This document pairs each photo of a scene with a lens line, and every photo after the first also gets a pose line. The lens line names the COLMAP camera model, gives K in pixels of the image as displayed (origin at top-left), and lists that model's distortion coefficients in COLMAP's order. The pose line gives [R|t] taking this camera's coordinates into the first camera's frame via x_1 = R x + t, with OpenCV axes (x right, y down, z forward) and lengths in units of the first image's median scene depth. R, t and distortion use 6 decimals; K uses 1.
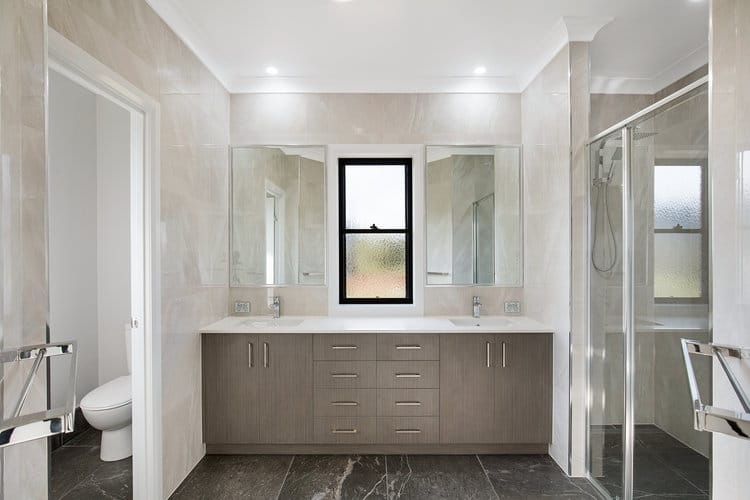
lens RADIAL K [[363.7, 0, 375.8], [0, 363.7, 252.3], [0, 0, 1]] dist [-0.000533, -0.000357]
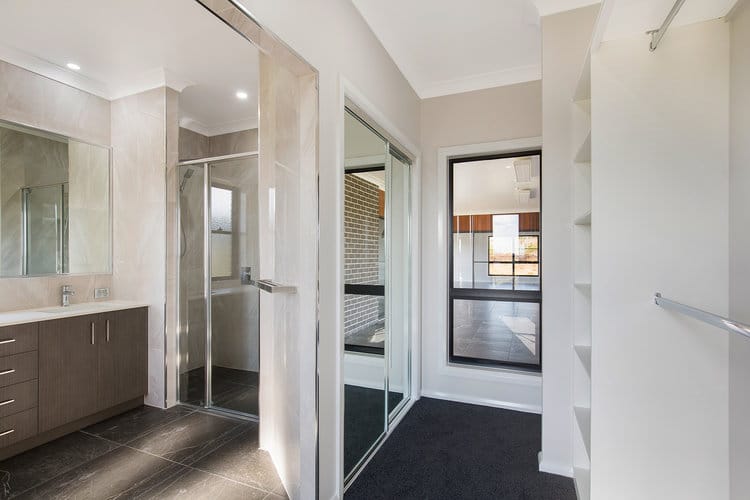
lens RADIAL K [[346.4, 0, 363.7], [0, 346.4, 258.4], [0, 0, 1]] dist [-0.014896, -0.000676]
pose [[0.419705, -0.014265, 0.907549, -0.276930], [-0.003504, 0.999844, 0.017336, 0.030679], [-0.907654, -0.010456, 0.419589, -0.177005]]
